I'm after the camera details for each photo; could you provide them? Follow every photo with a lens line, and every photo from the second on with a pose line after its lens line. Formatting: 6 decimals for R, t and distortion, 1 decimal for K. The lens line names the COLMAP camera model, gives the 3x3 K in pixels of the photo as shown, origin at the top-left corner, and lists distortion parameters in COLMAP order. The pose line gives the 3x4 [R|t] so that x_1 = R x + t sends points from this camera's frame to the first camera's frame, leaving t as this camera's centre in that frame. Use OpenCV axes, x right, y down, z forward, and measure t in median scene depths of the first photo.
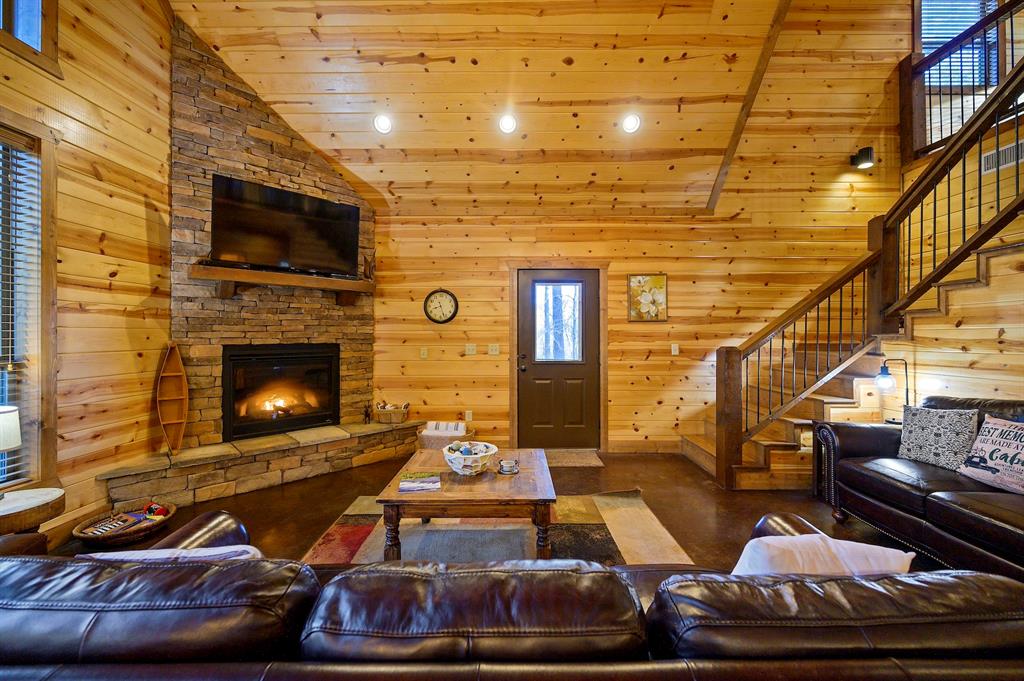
lens RADIAL K [[405.7, 0, 509.8], [0, 405.7, 331.2], [0, 0, 1]] dist [-0.001038, -0.000262]
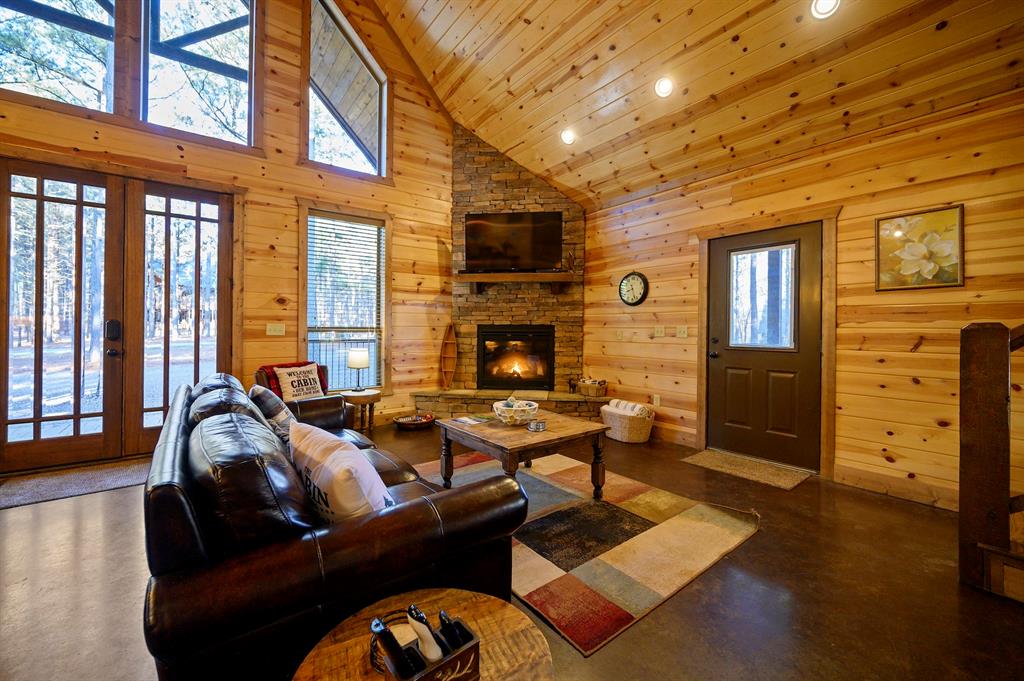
lens RADIAL K [[405.7, 0, 508.5], [0, 405.7, 322.9], [0, 0, 1]] dist [-0.001038, -0.000262]
pose [[0.611709, -0.007487, -0.791047, 0.499248], [0.001994, 0.999967, -0.007922, 0.035047], [0.791080, 0.003268, 0.611703, 0.148184]]
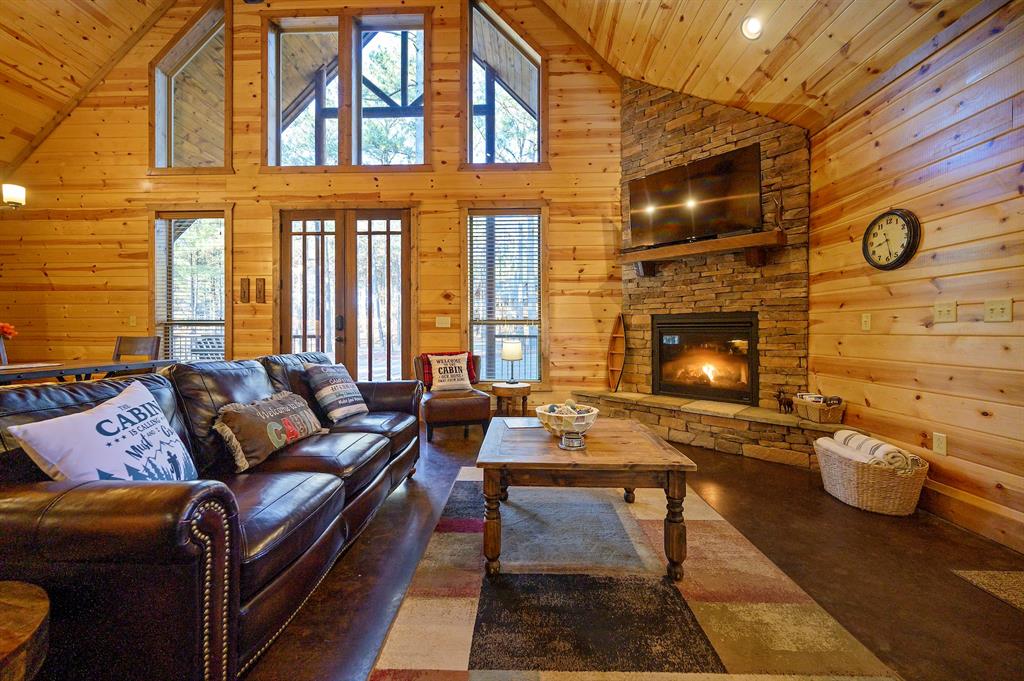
lens RADIAL K [[405.7, 0, 507.8], [0, 405.7, 325.4], [0, 0, 1]] dist [-0.001038, -0.000262]
pose [[-0.024681, -0.014301, -0.999593, 0.468876], [0.009821, 0.999846, -0.014547, 0.071226], [0.999647, -0.010176, -0.024537, 0.533049]]
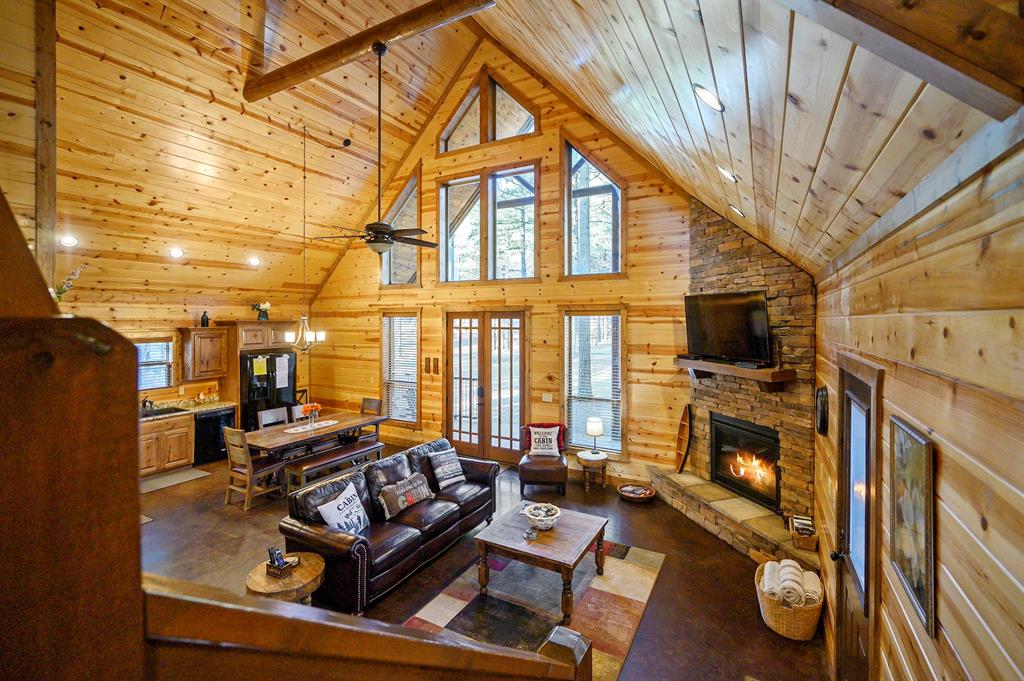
lens RADIAL K [[434.4, 0, 518.4], [0, 434.4, 311.5], [0, 0, 1]] dist [-0.005436, -0.000002]
pose [[-0.466647, -0.022822, -0.884149, 0.825176], [0.006733, 0.999546, -0.029354, -0.239227], [0.884418, -0.019651, -0.466282, 1.000618]]
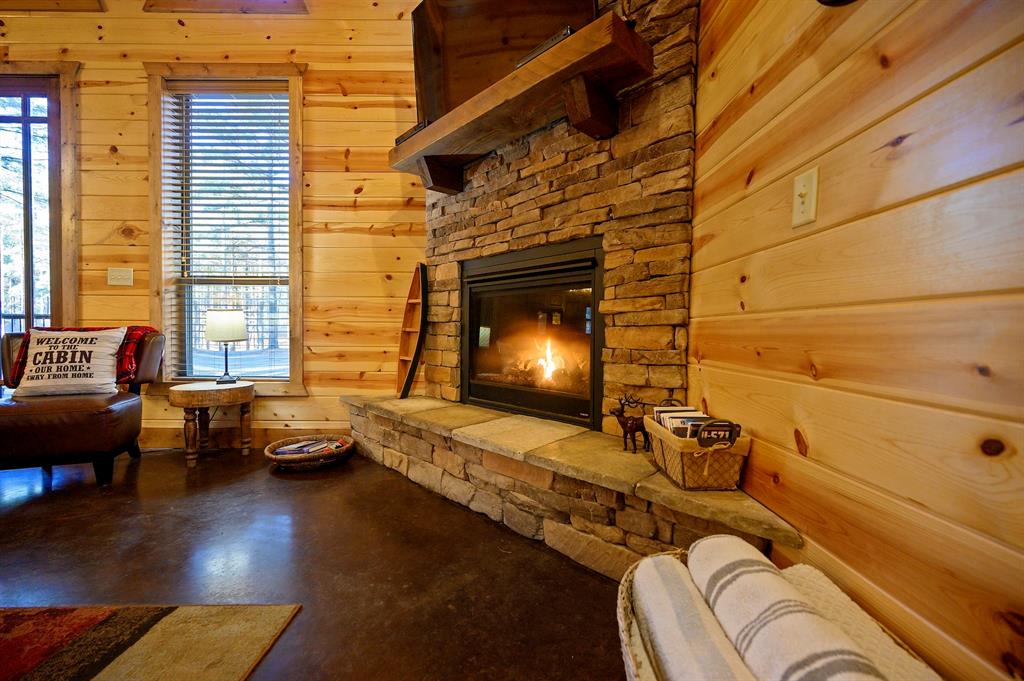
lens RADIAL K [[405.7, 0, 509.7], [0, 405.7, 338.6], [0, 0, 1]] dist [-0.001038, -0.000262]
pose [[0.016895, 0.018707, -0.999682, -0.012405], [0.002394, 0.999821, 0.018750, 0.135506], [0.999854, -0.002710, 0.016848, 0.958565]]
